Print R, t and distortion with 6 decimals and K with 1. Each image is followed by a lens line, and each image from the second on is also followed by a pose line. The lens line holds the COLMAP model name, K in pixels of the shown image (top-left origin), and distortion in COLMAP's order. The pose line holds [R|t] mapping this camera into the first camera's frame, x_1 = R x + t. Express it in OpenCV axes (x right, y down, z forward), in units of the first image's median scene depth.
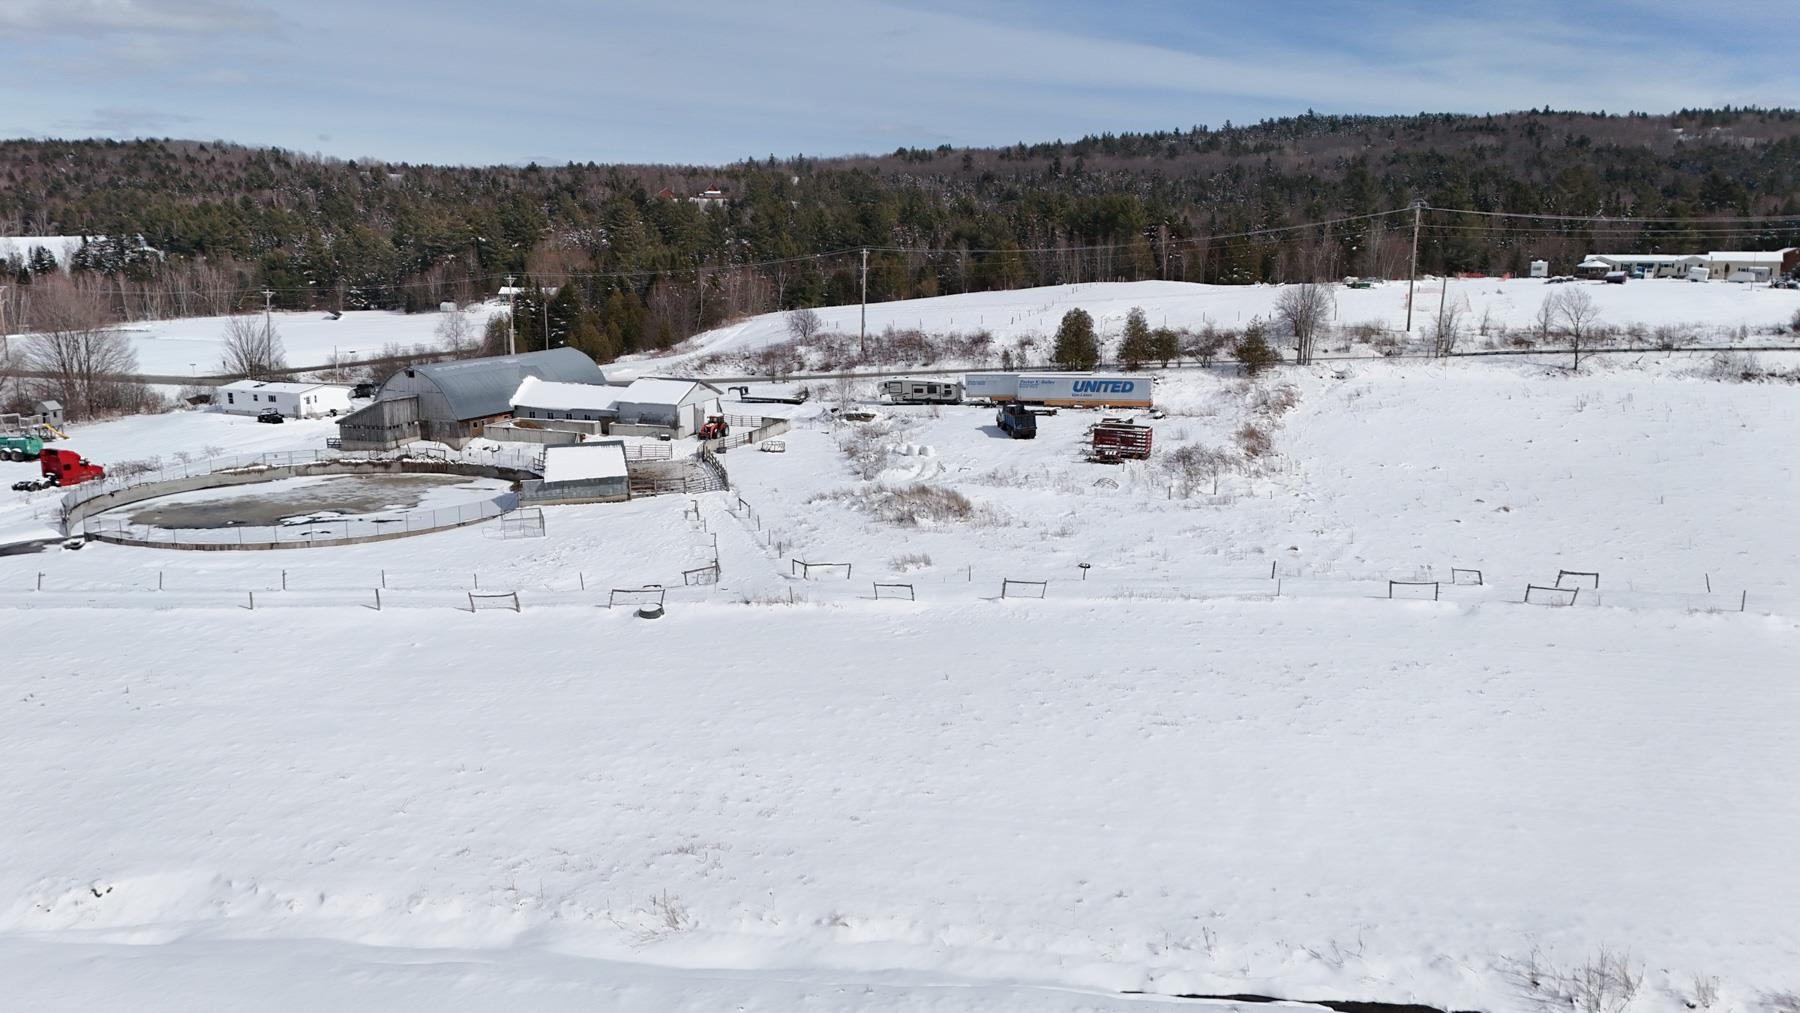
lens RADIAL K [[1286.6, 0, 906.8], [0, 1286.6, 527.6], [0, 0, 1]] dist [0.093677, -0.074217]
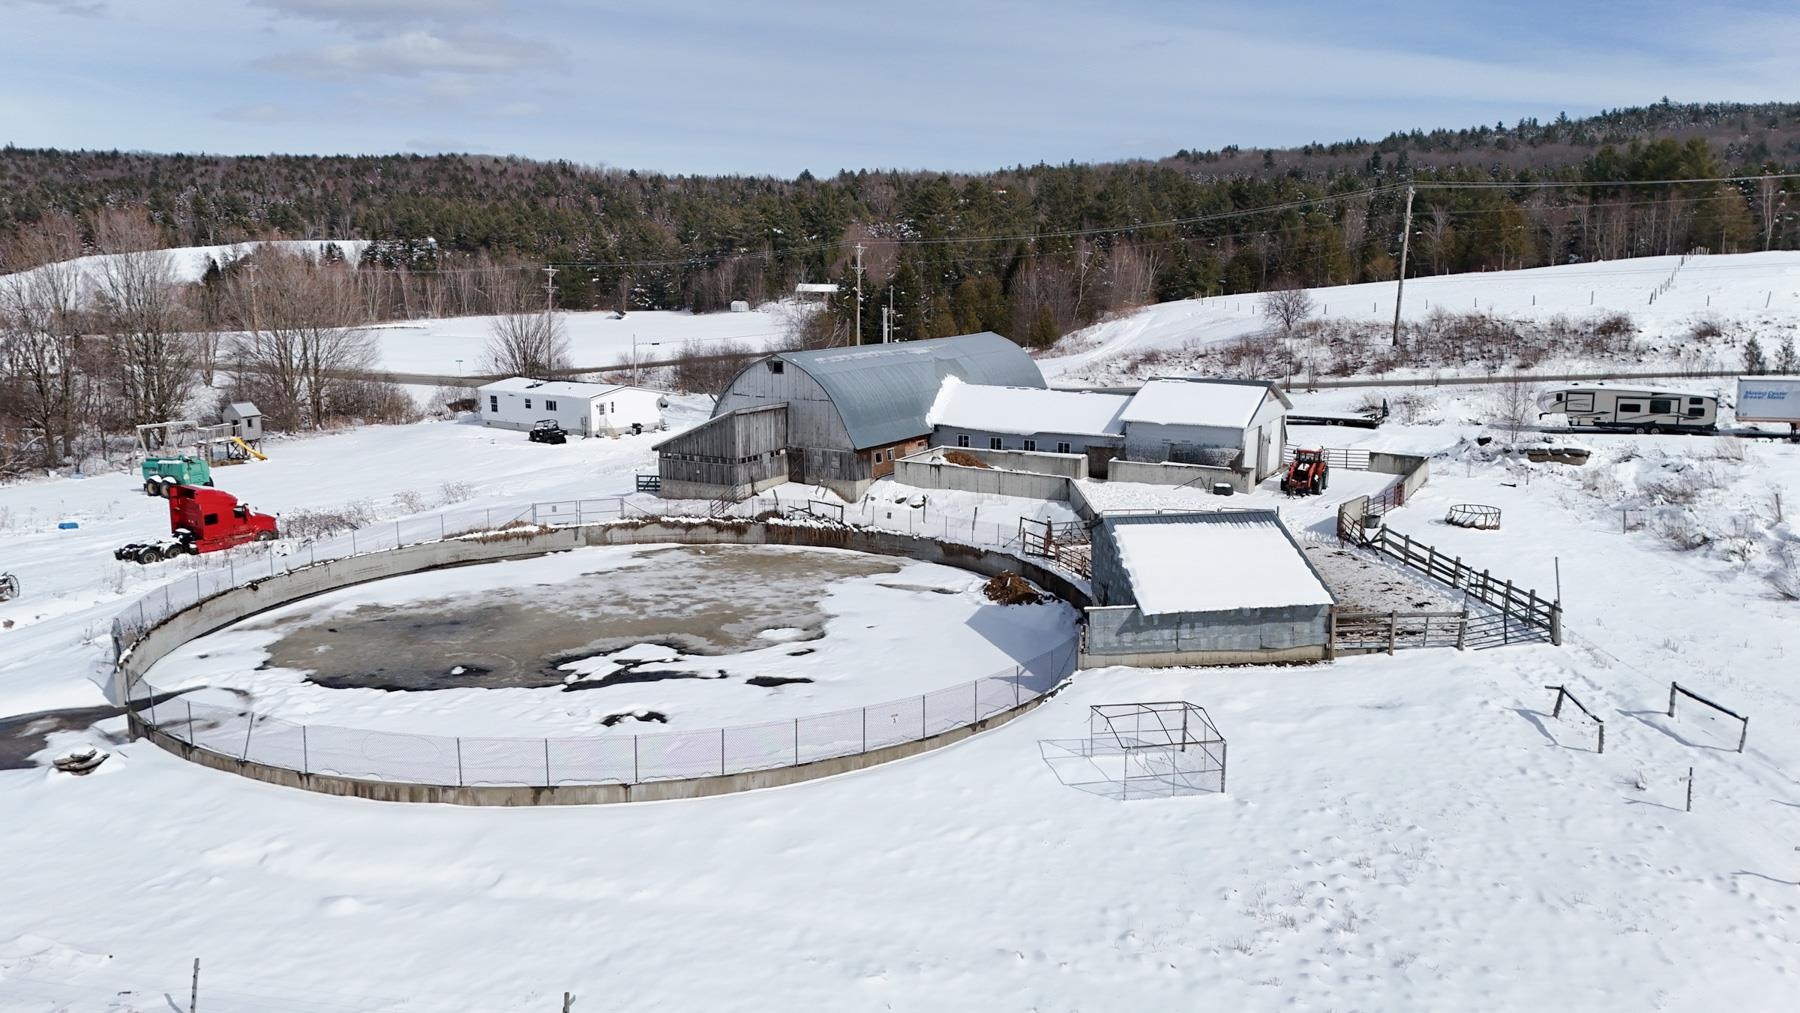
lens RADIAL K [[1286.6, 0, 906.8], [0, 1286.6, 527.6], [0, 0, 1]] dist [0.093677, -0.074217]
pose [[0.983480, 0.036663, -0.177266, -0.156962], [-0.038995, 0.999192, -0.009688, -0.030995], [0.176768, 0.016441, 0.984115, 0.321663]]
